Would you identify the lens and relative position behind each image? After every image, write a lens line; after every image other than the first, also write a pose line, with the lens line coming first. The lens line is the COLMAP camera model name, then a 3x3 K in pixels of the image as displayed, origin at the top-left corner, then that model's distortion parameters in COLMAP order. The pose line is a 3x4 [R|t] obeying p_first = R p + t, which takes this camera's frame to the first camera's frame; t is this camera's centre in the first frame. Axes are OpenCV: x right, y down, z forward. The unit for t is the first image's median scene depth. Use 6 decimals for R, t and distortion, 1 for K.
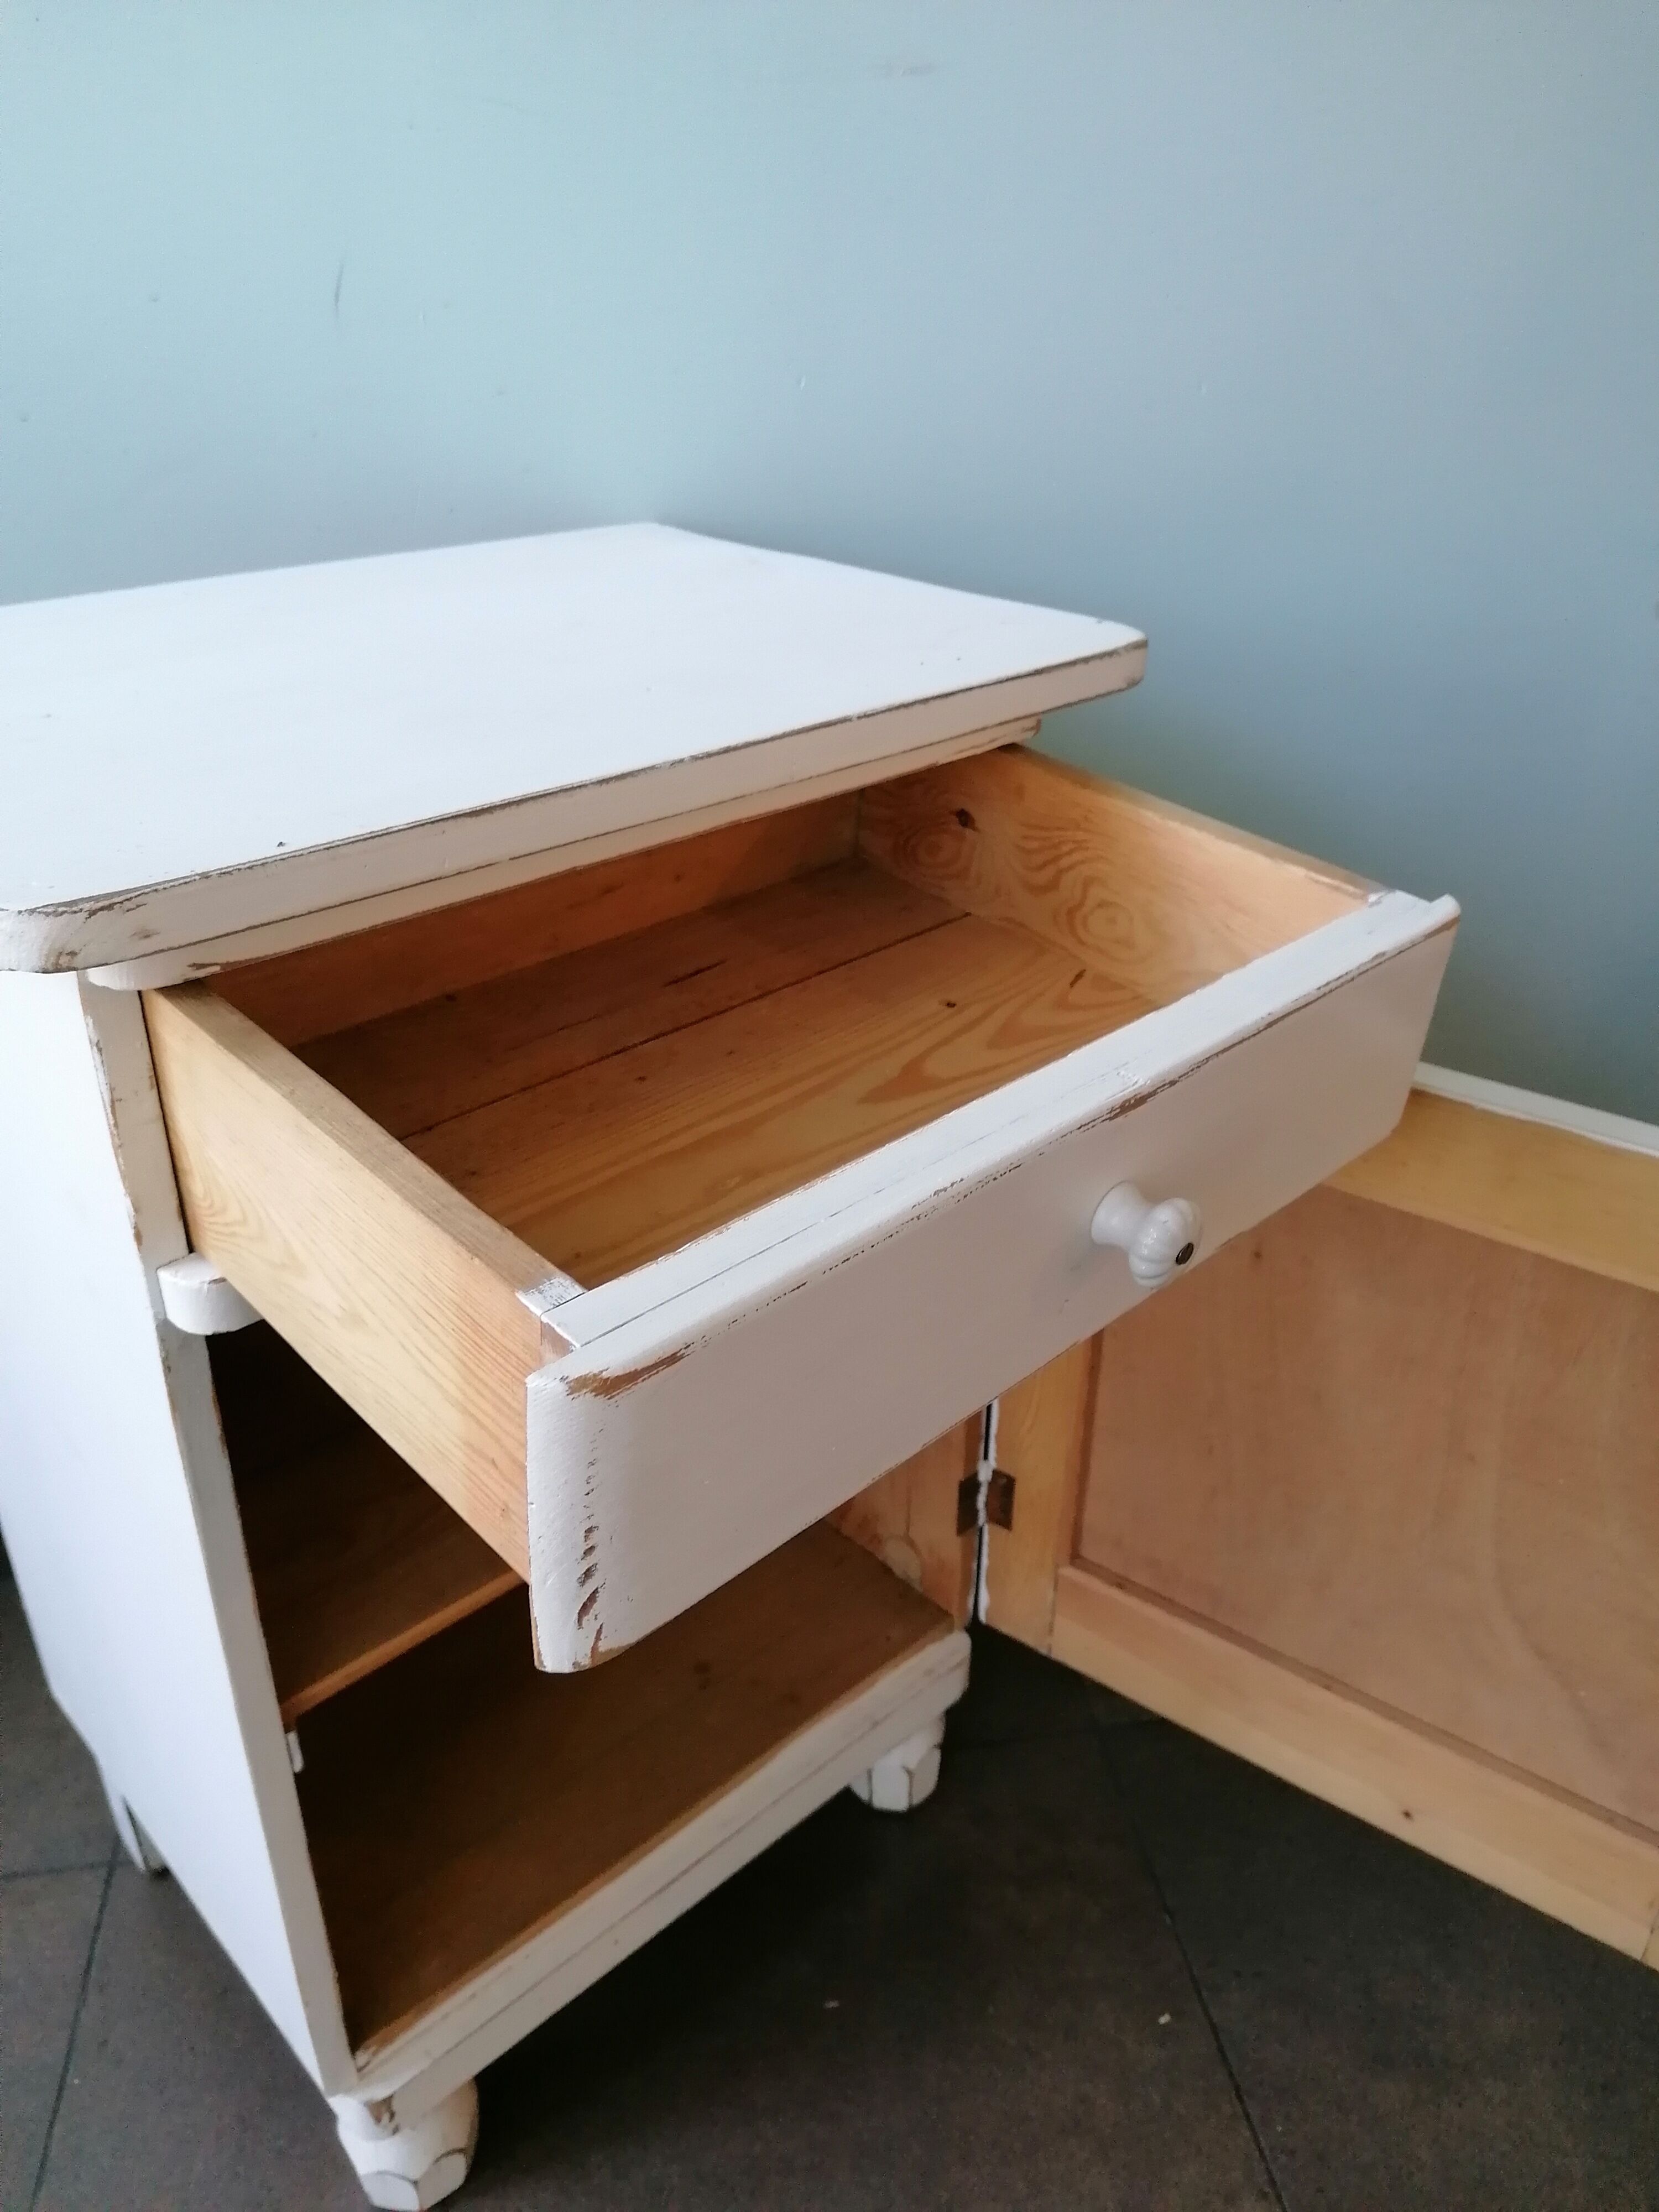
lens RADIAL K [[1704.1, 0, 849.0], [0, 1704.1, 1143.1], [0, 0, 1]] dist [0.086902, -0.113540]
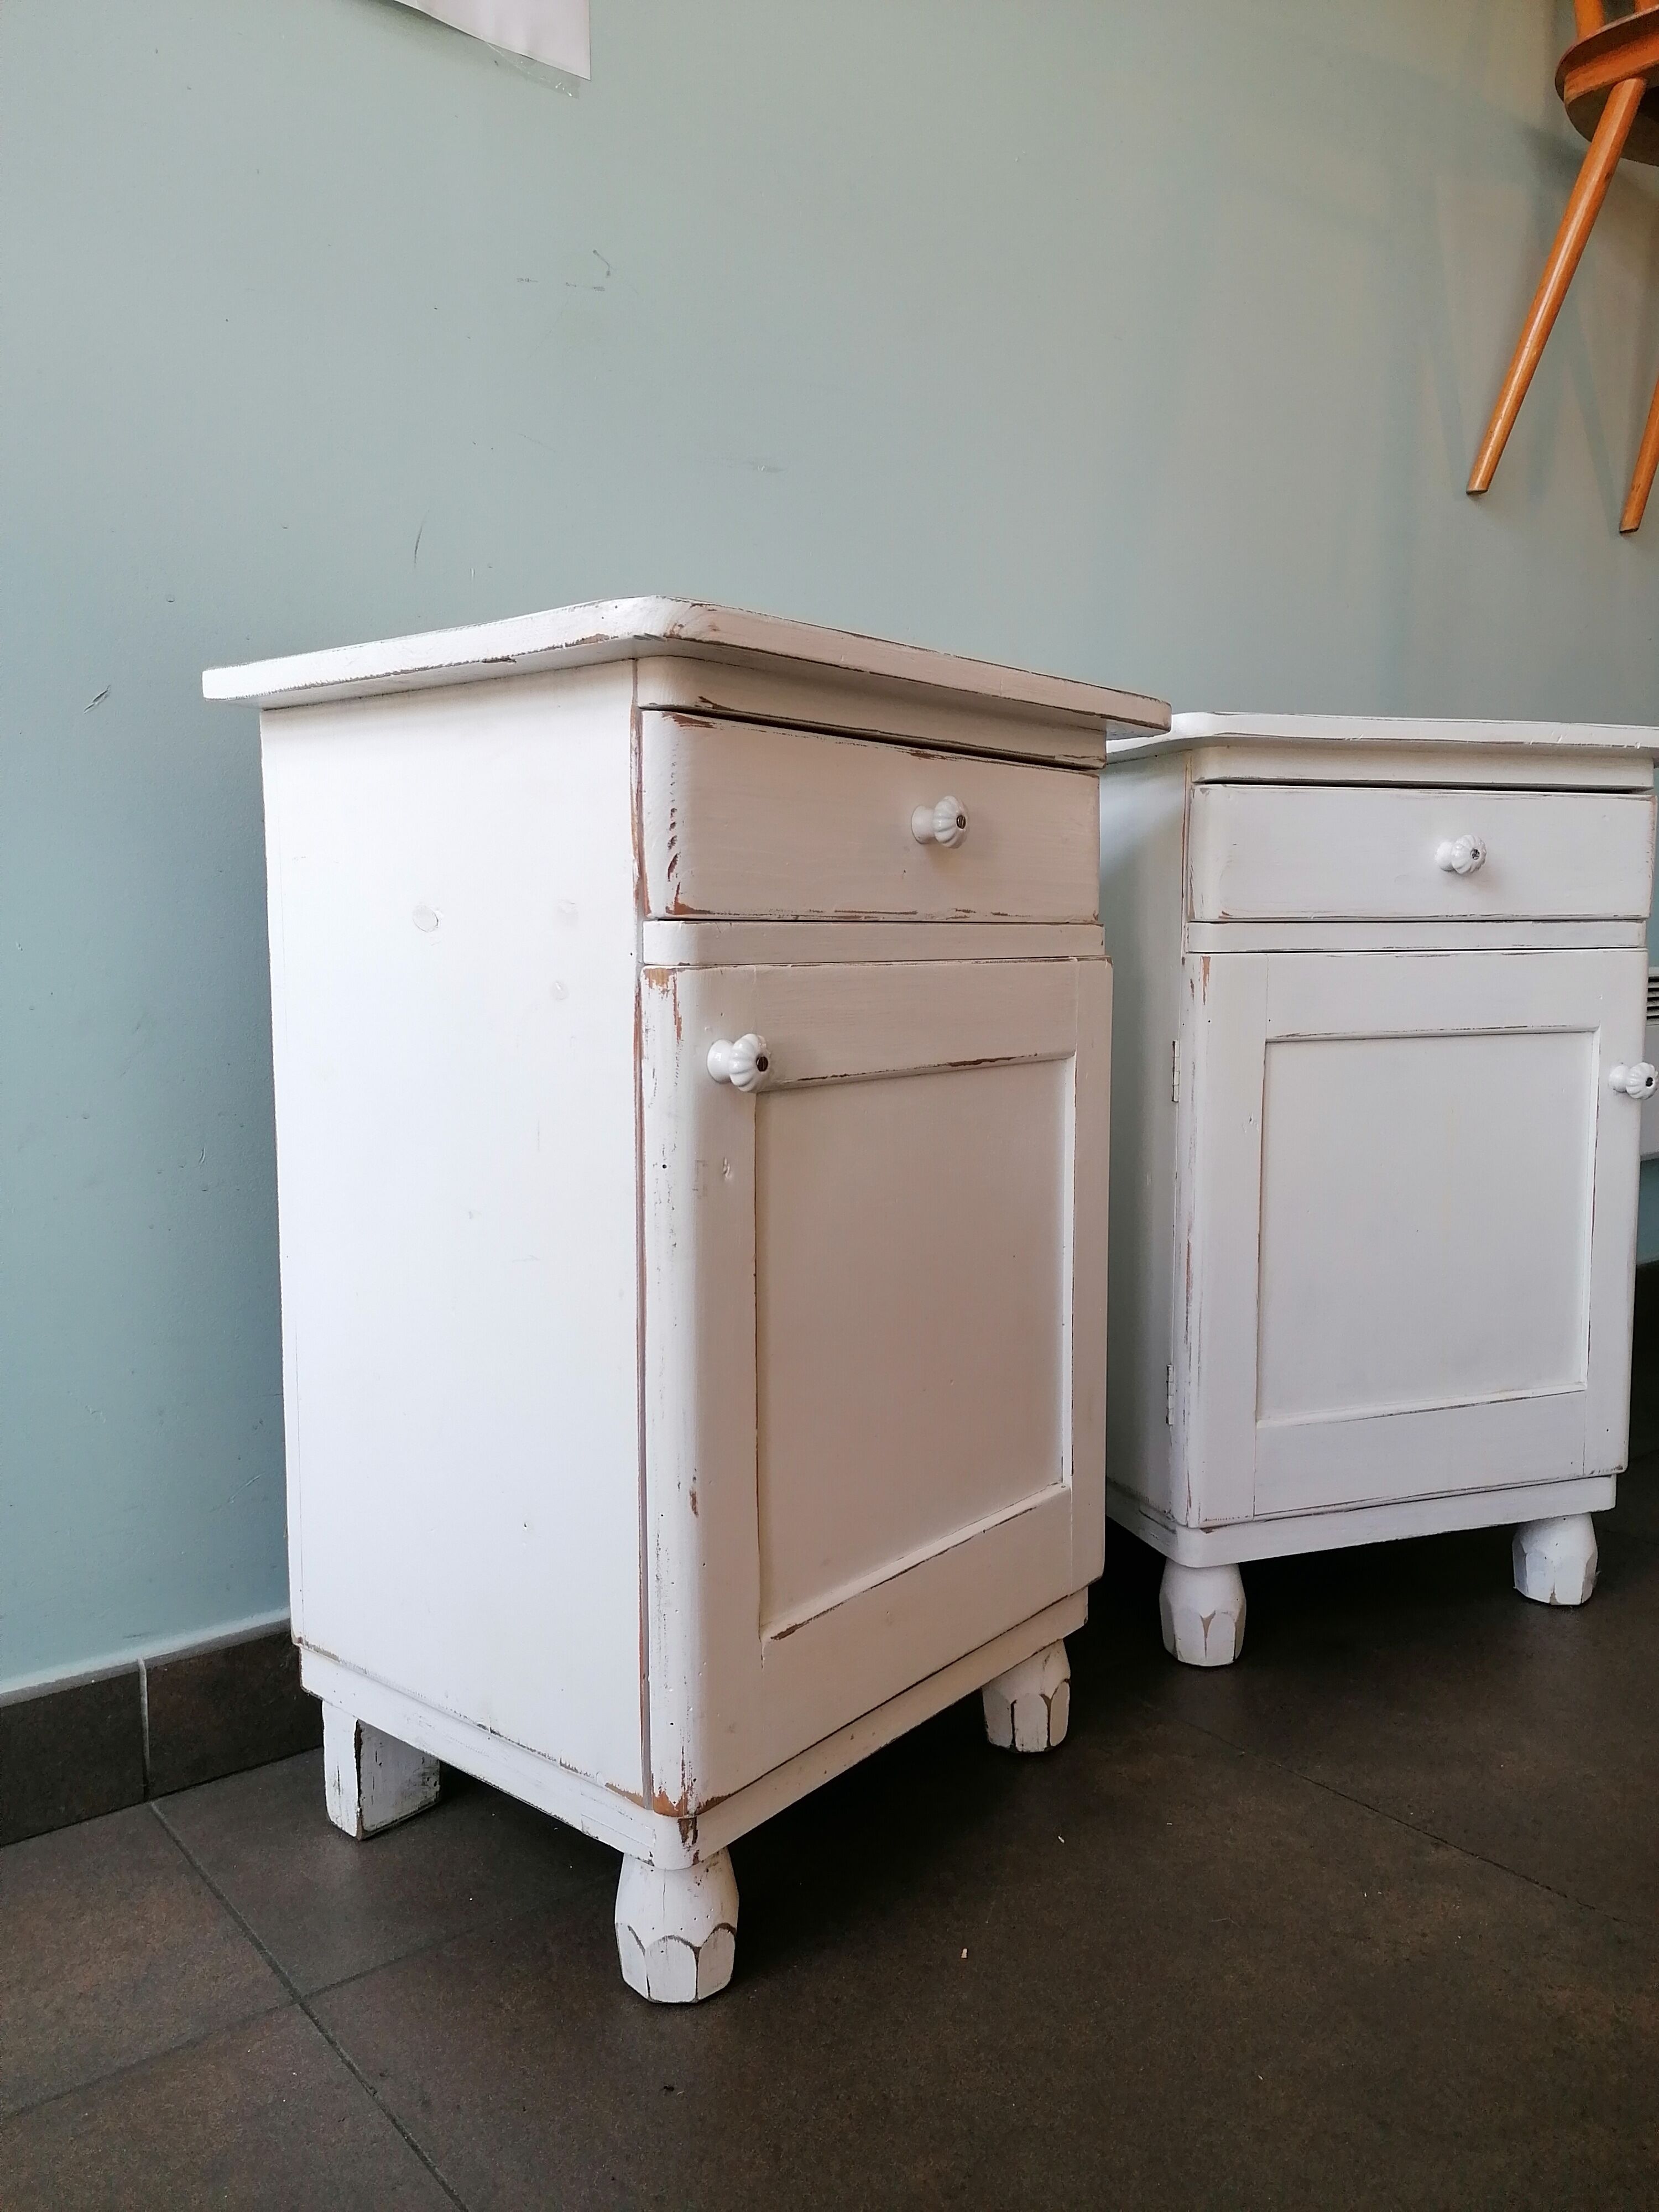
lens RADIAL K [[1704.1, 0, 865.7], [0, 1704.1, 1104.9], [0, 0, 1]] dist [0.086902, -0.113540]
pose [[0.991230, -0.018925, 0.130788, -0.252568], [0.068427, 0.920190, -0.385446, 0.494073], [-0.113055, 0.391015, 0.913414, -0.187822]]
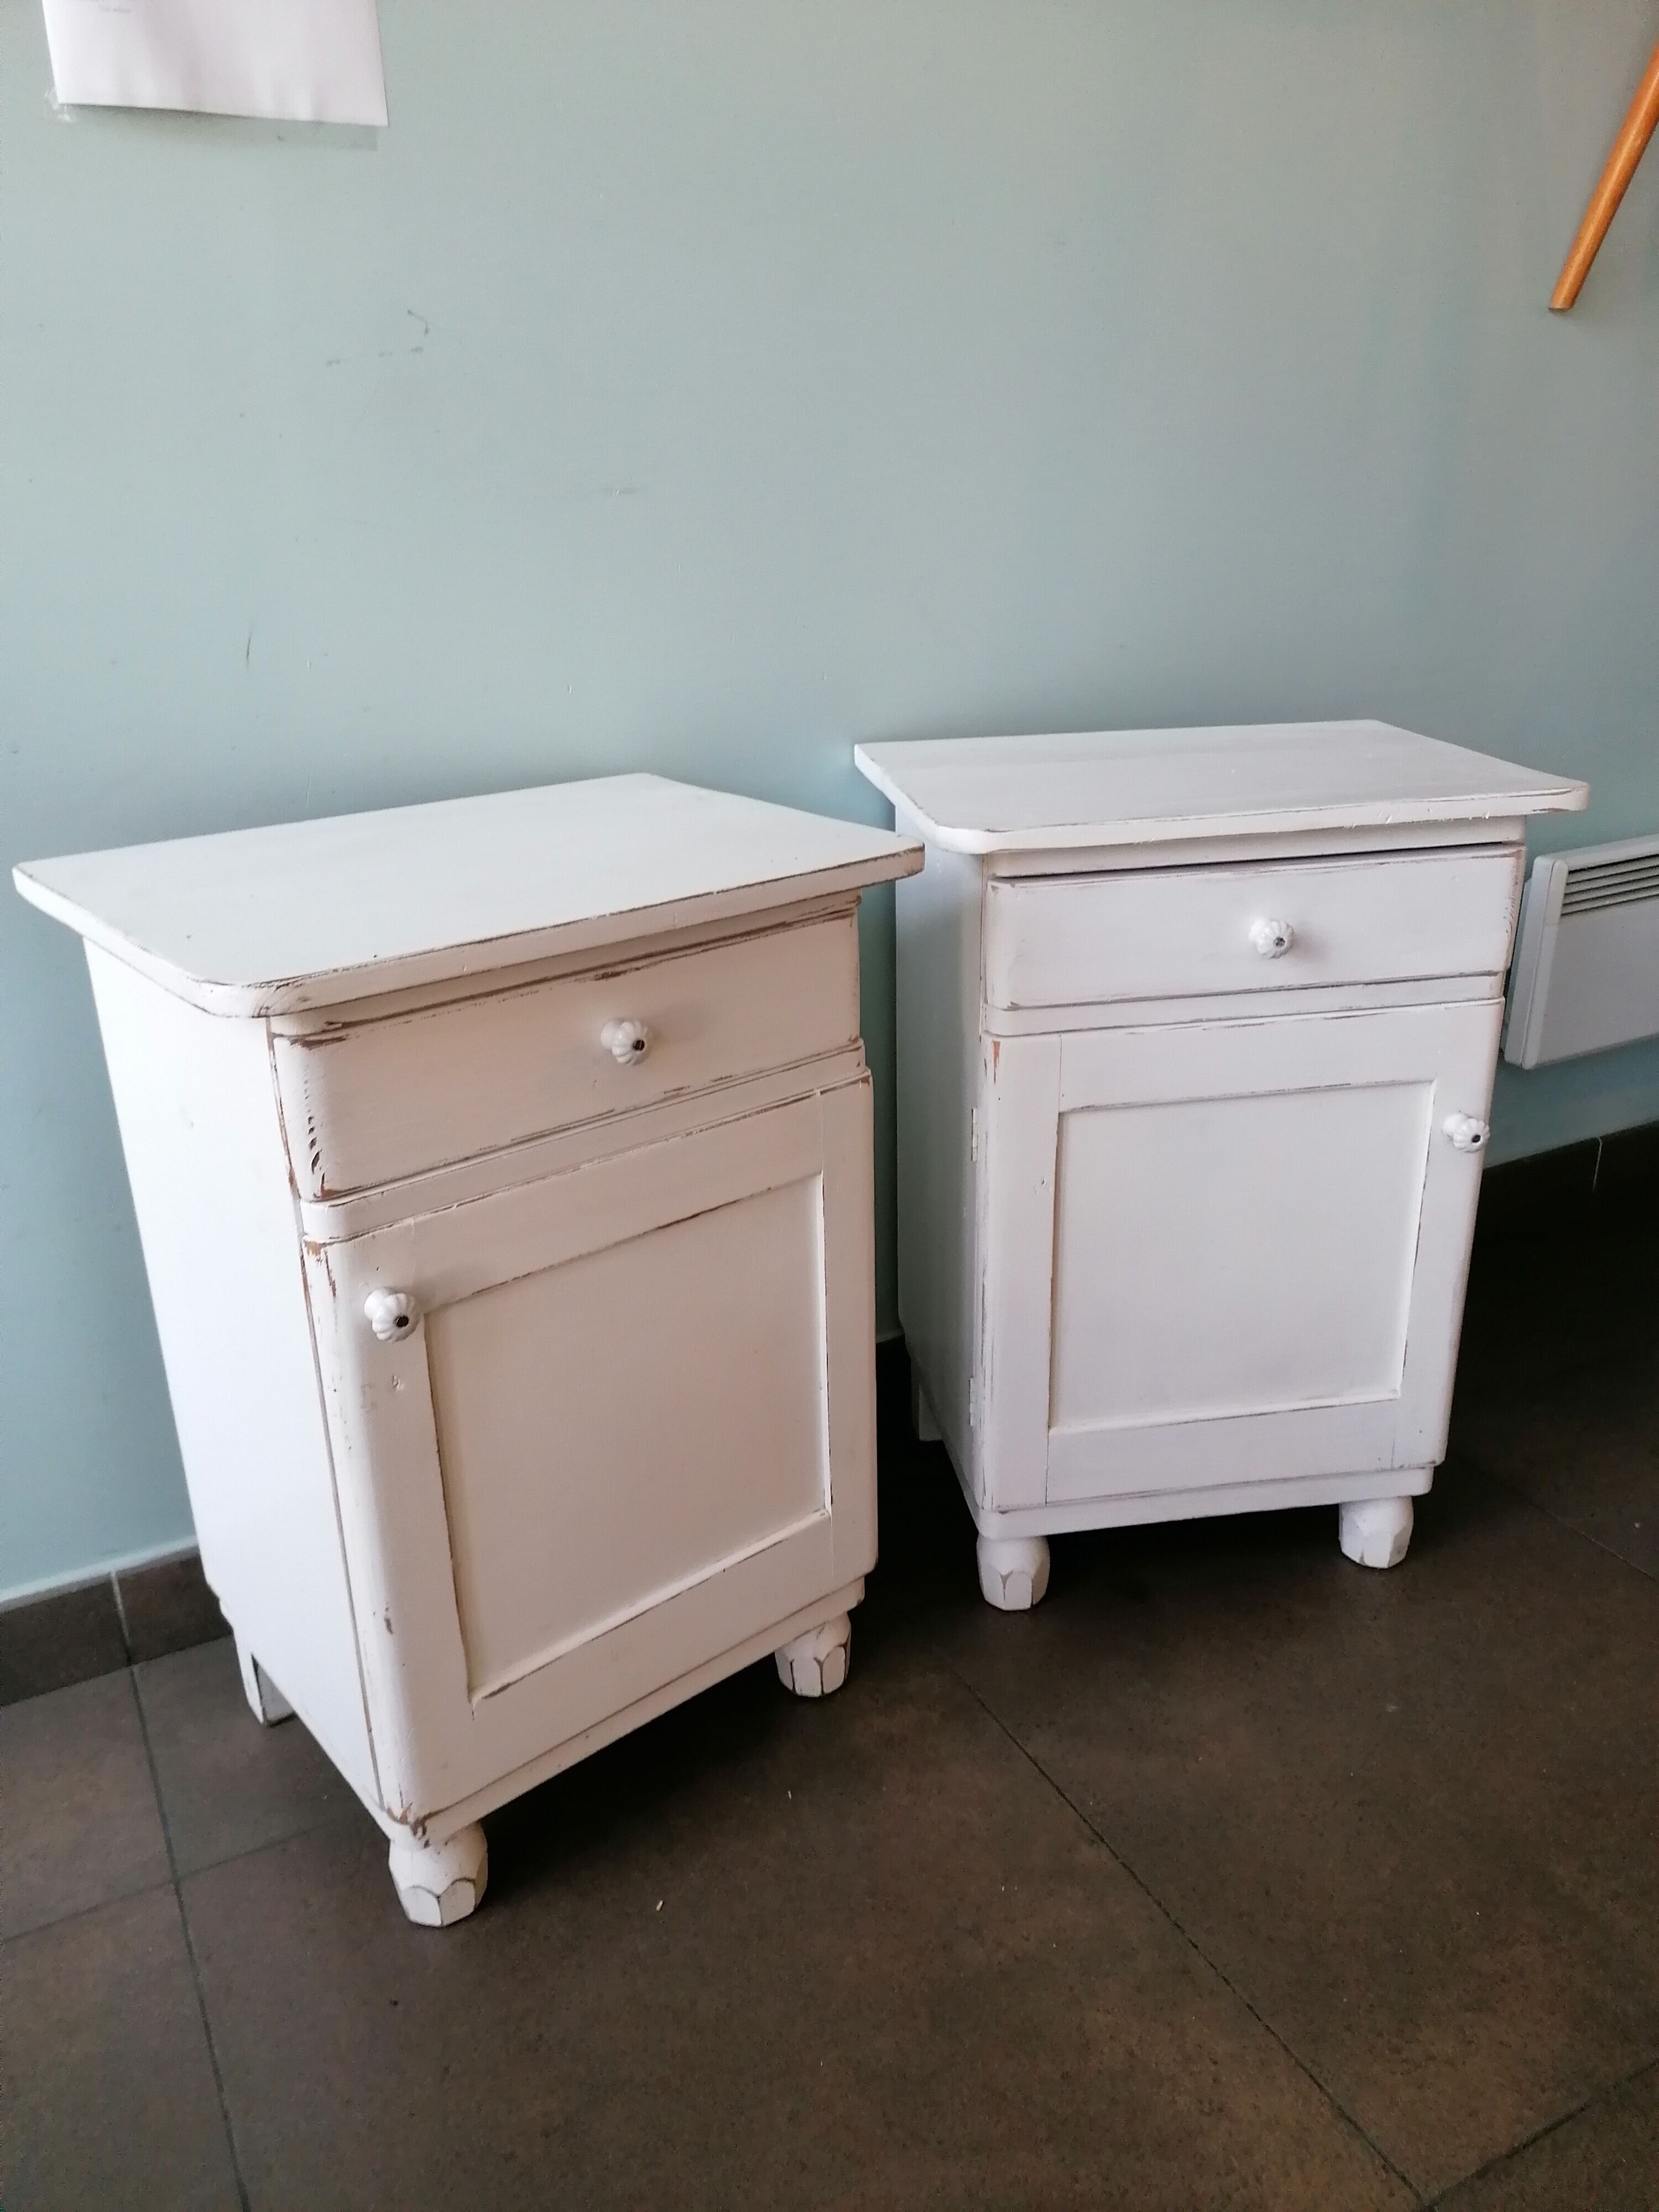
lens RADIAL K [[1704.1, 0, 856.5], [0, 1704.1, 1129.1], [0, 0, 1]] dist [0.086902, -0.113540]
pose [[0.997927, 0.006359, -0.064037, 0.168658], [-0.013475, 0.993694, -0.111314, 0.114607], [0.062925, 0.111946, 0.991720, -0.431629]]
